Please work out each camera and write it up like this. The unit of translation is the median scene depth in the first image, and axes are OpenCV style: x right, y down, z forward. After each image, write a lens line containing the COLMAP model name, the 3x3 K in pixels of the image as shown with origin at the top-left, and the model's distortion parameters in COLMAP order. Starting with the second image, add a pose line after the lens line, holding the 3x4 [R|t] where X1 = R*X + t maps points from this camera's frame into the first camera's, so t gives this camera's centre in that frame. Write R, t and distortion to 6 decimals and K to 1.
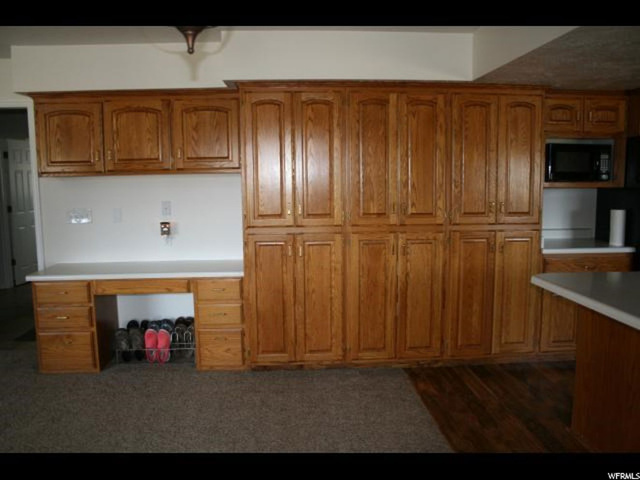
lens RADIAL K [[532.6, 0, 317.6], [0, 532.6, 238.1], [0, 0, 1]] dist [-0.158083, 0.127823]
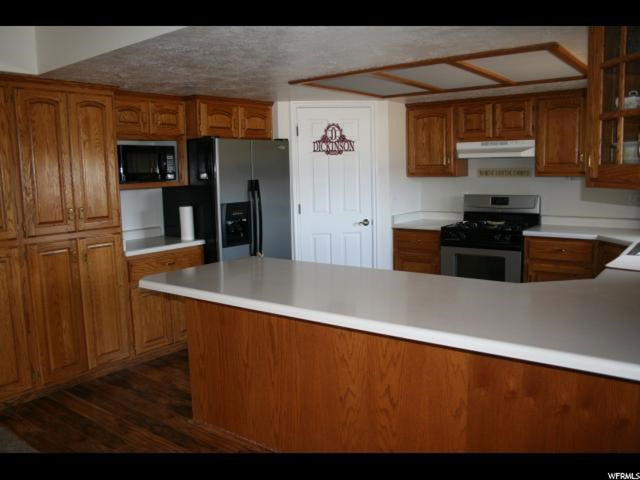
lens RADIAL K [[532.6, 0, 317.6], [0, 532.6, 238.1], [0, 0, 1]] dist [-0.158083, 0.127823]
pose [[0.655304, -0.106223, 0.747859, -0.067098], [0.110303, 0.992907, 0.044377, -0.008922], [-0.747268, 0.053410, 0.662372, 0.069062]]
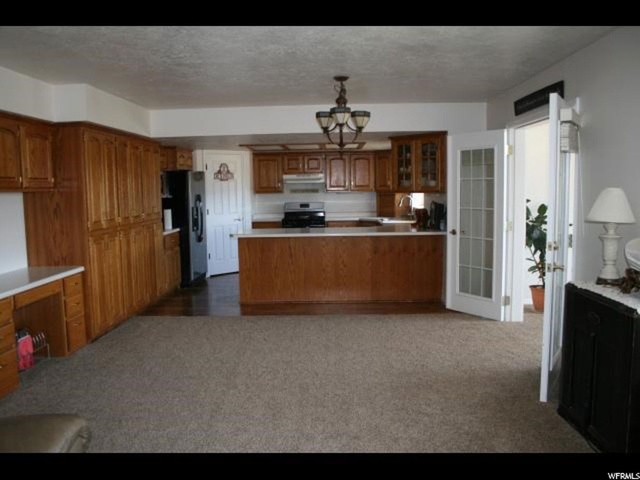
lens RADIAL K [[532.6, 0, 317.6], [0, 532.6, 238.1], [0, 0, 1]] dist [-0.158083, 0.127823]
pose [[0.078796, -0.087514, 0.993042, -1.321472], [0.136202, 0.987743, 0.076239, -0.025137], [-0.987543, 0.129247, 0.089749, 0.320662]]
